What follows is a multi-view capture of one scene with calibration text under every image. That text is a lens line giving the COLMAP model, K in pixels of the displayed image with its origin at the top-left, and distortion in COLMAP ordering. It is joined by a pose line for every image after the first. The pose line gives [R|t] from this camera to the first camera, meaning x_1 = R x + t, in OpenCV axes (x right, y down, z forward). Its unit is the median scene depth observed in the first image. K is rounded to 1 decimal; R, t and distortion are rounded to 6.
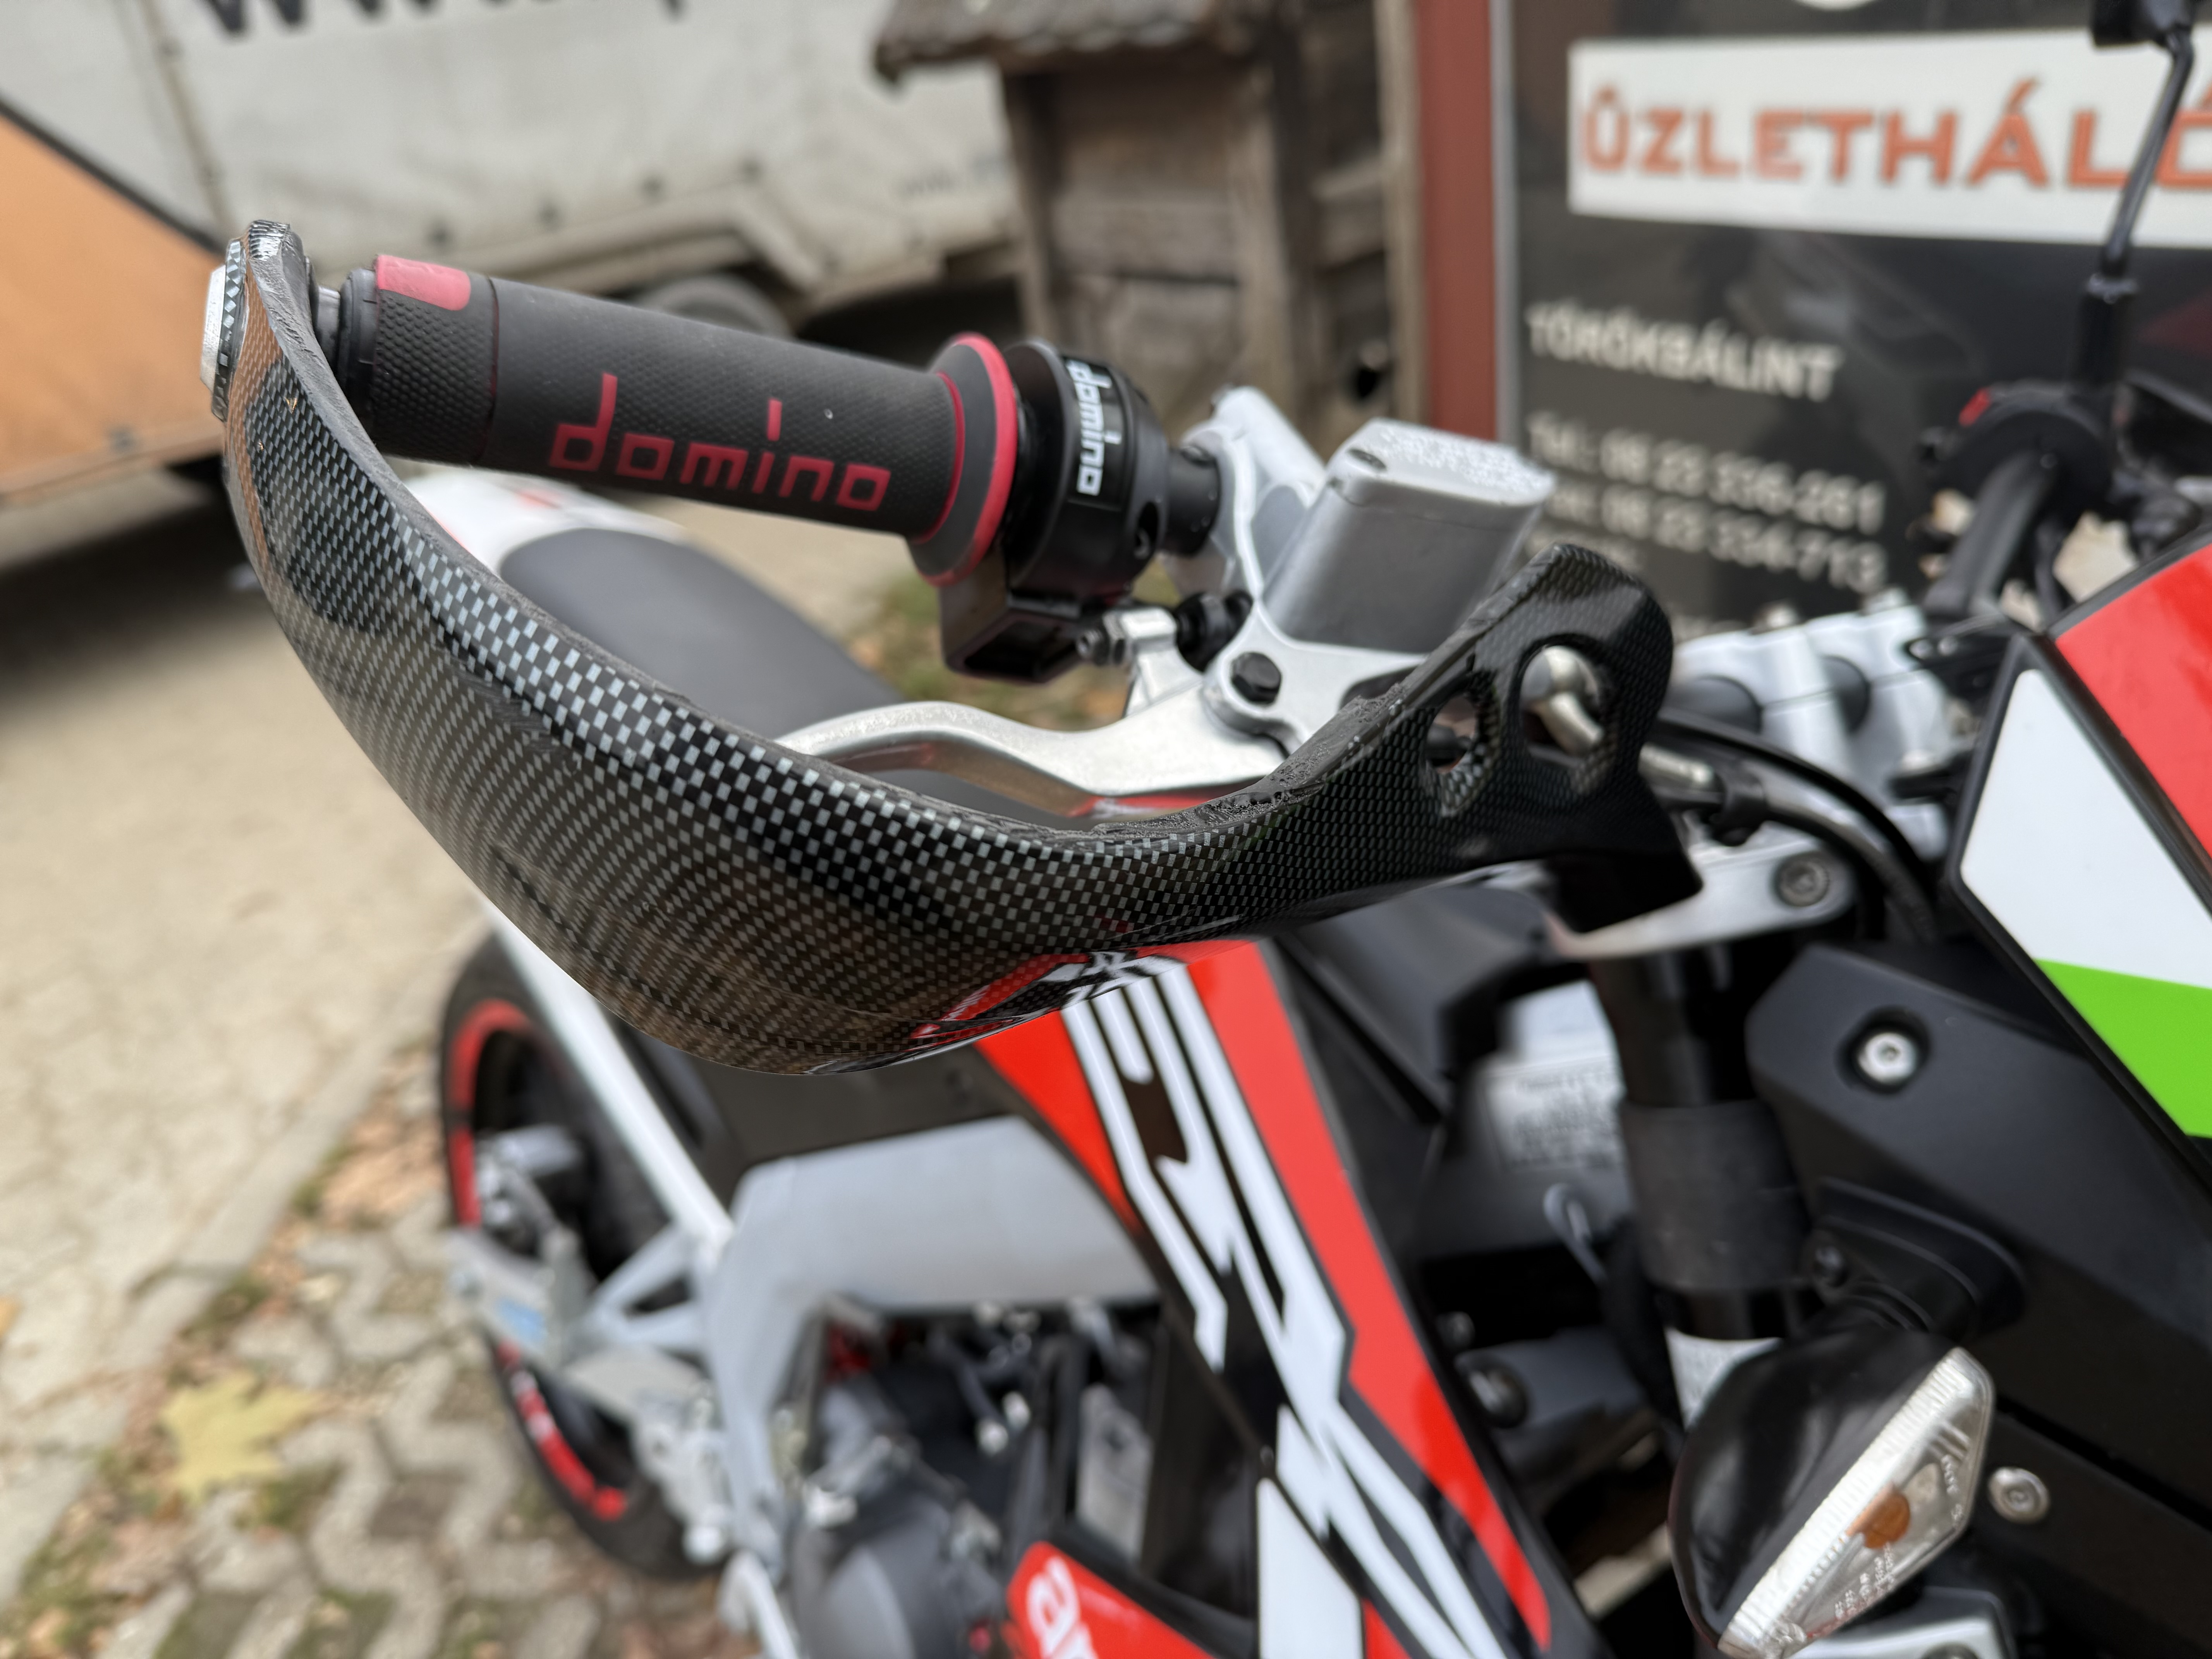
lens RADIAL K [[1573.2, 0, 1133.5], [0, 1573.2, 832.6], [0, 0, 1]] dist [0.027454, -0.034249]
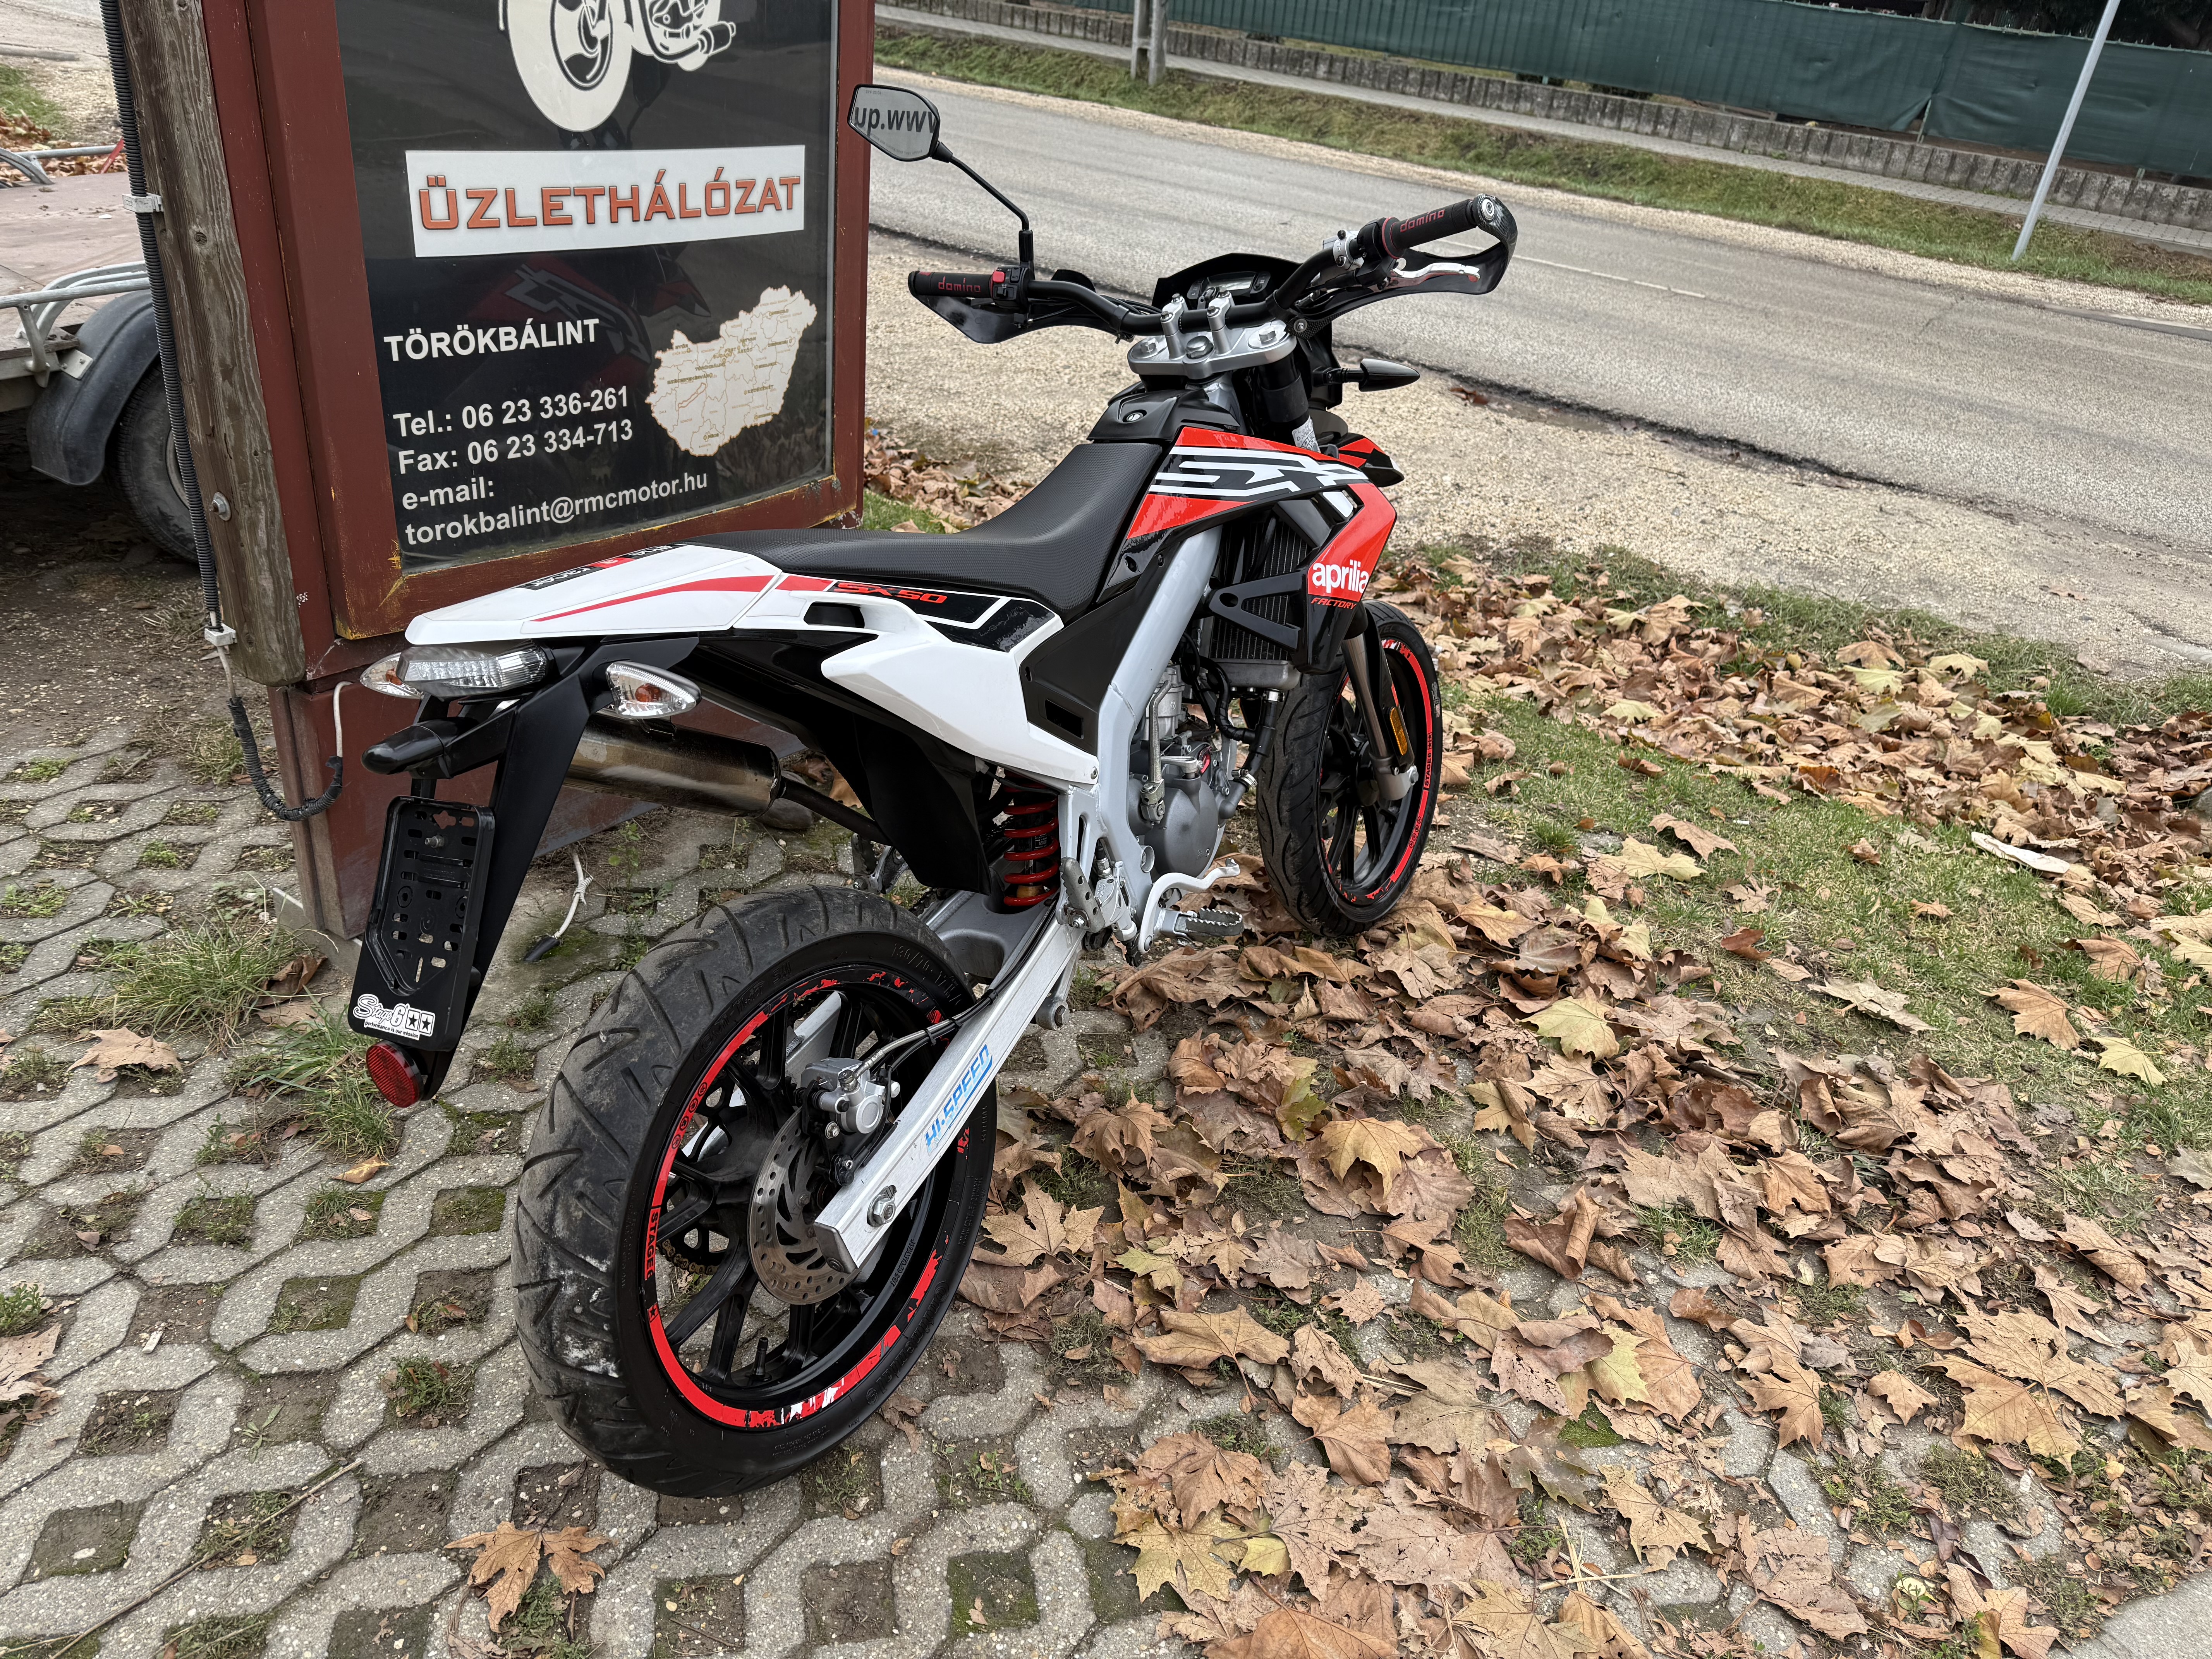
lens RADIAL K [[1573.2, 0, 1097.4], [0, 1573.2, 832.6], [0, 0, 1]] dist [0.027454, -0.034249]
pose [[-0.314430, -0.373453, 0.872735, -1.478227], [0.403229, 0.779757, 0.478942, -0.455057], [-0.859384, 0.502506, -0.094592, 0.922843]]
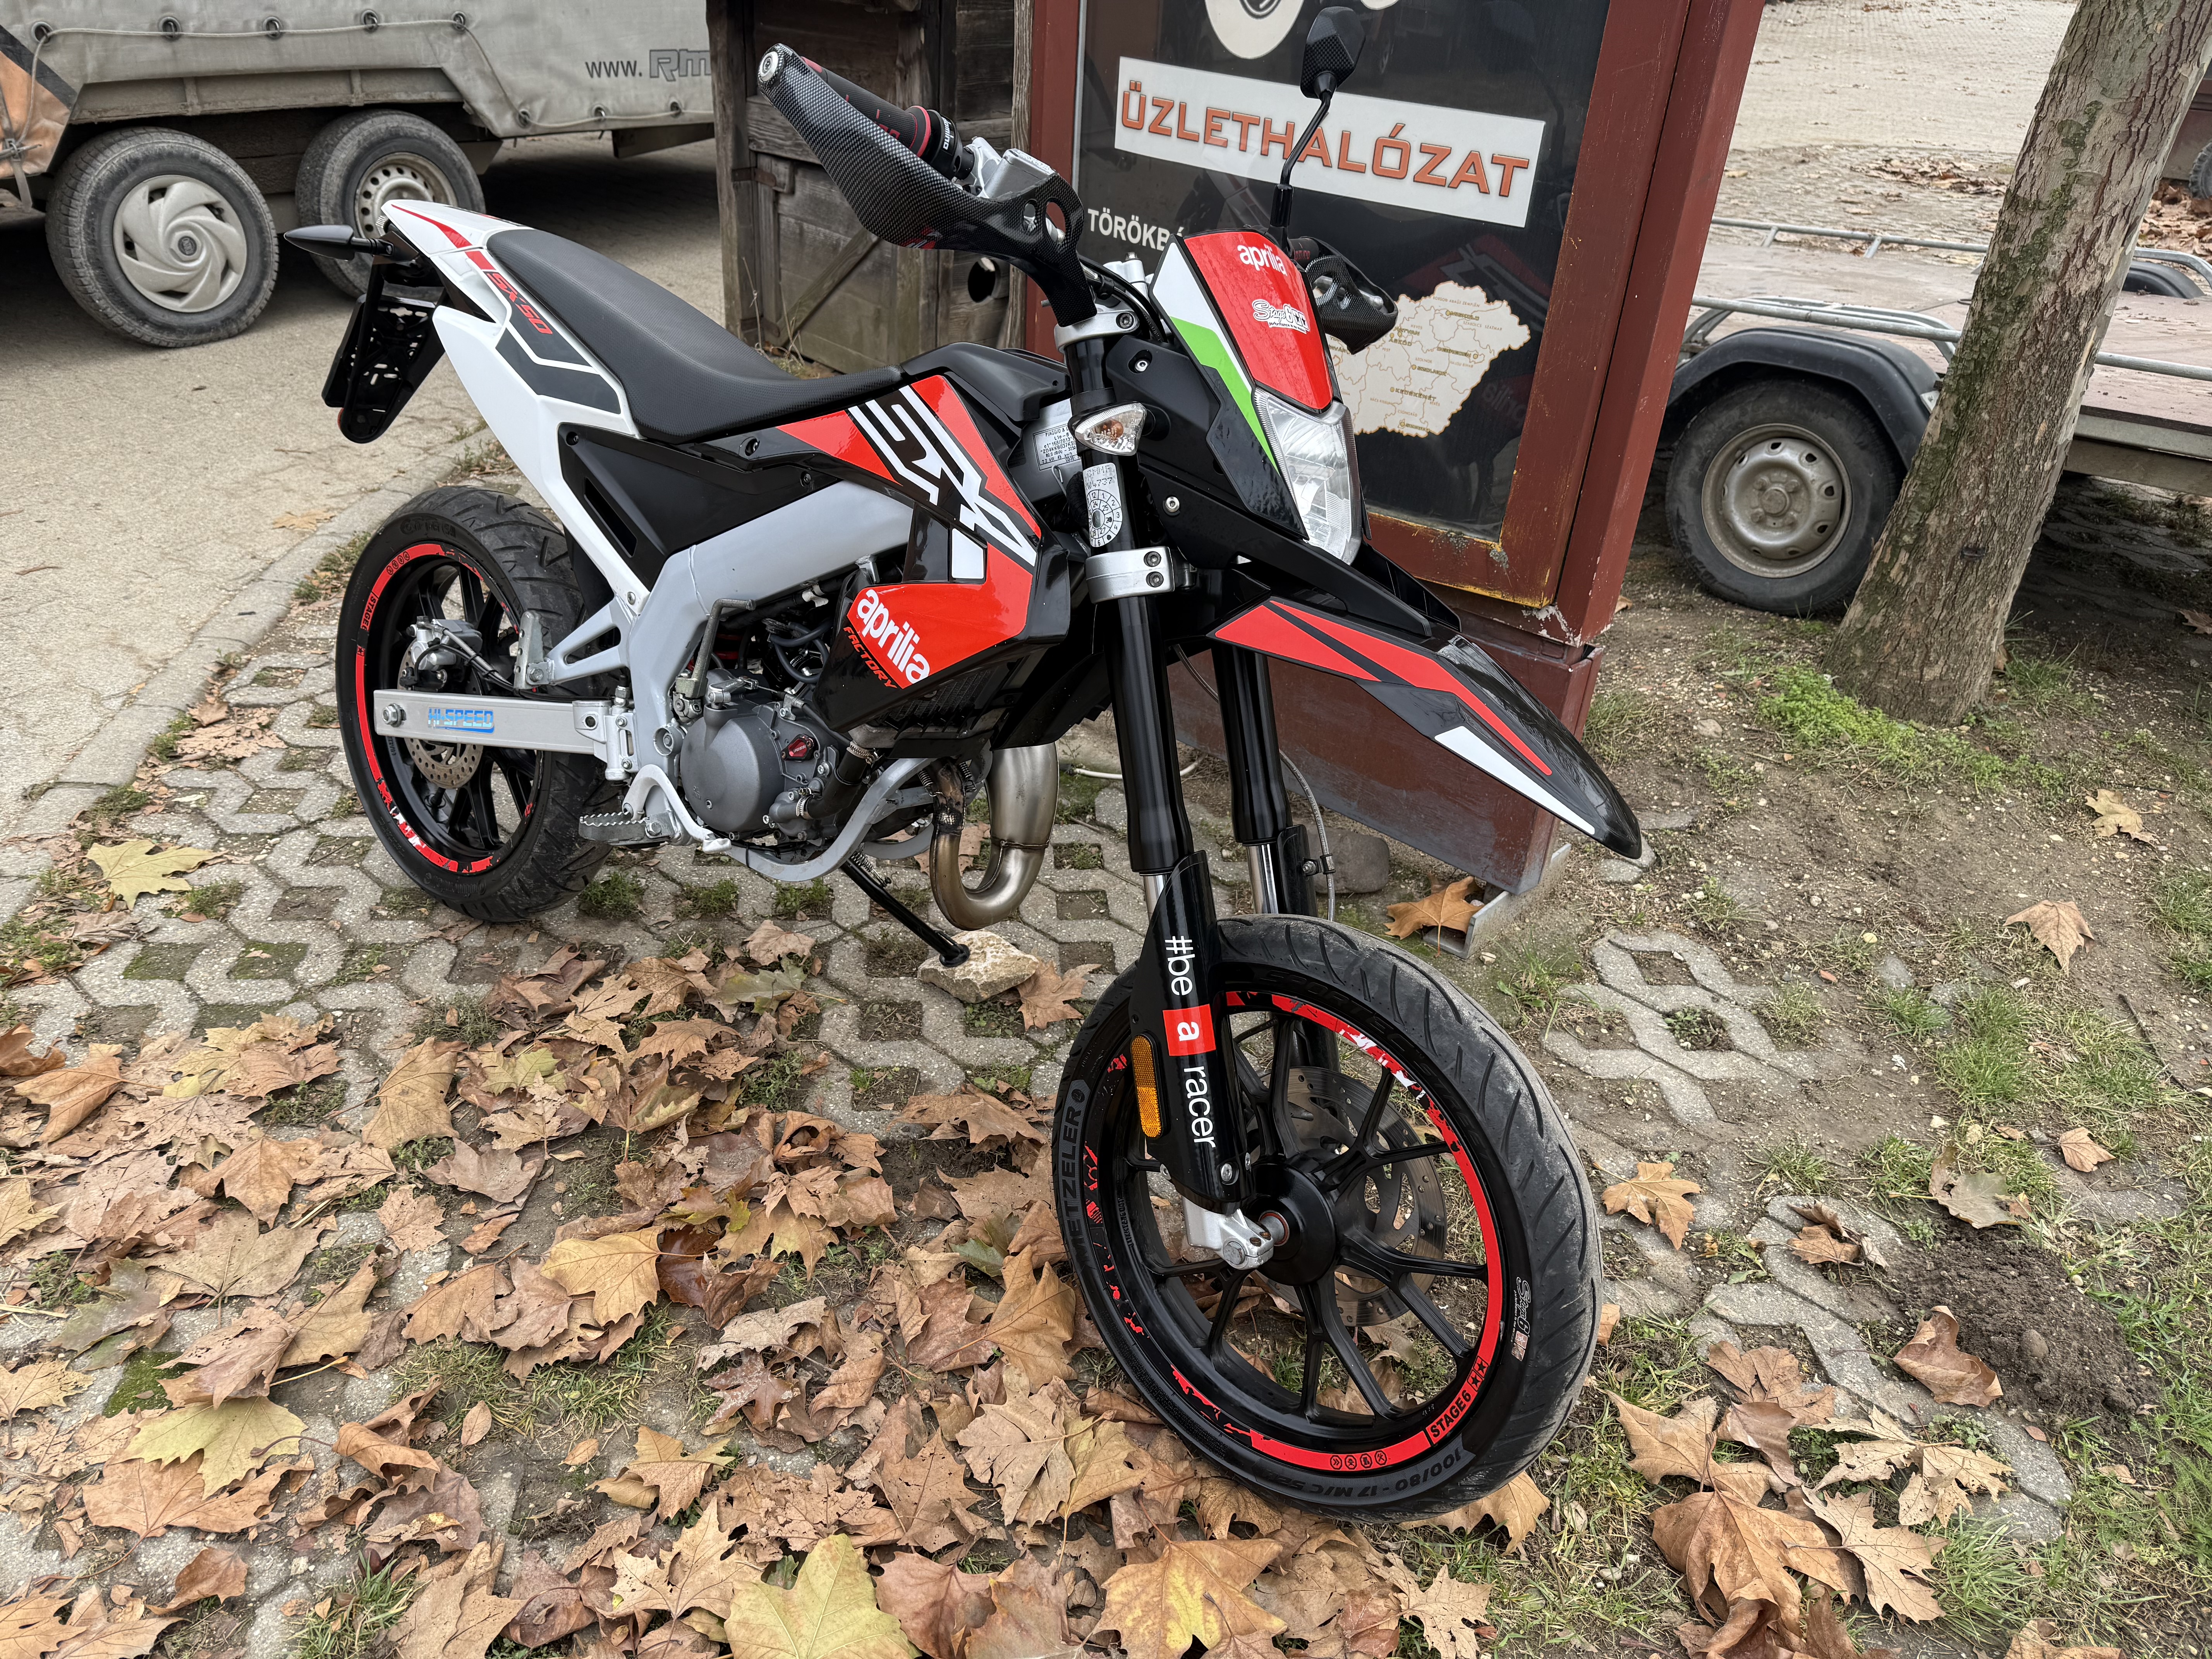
lens RADIAL K [[1573.2, 0, 1106.8], [0, 1573.2, 845.1], [0, 0, 1]] dist [0.027454, -0.034249]
pose [[0.965031, 0.056174, 0.256046, -0.139475], [-0.063989, 0.997702, 0.022288, 0.355019], [-0.254205, -0.037893, 0.966408, -0.756437]]
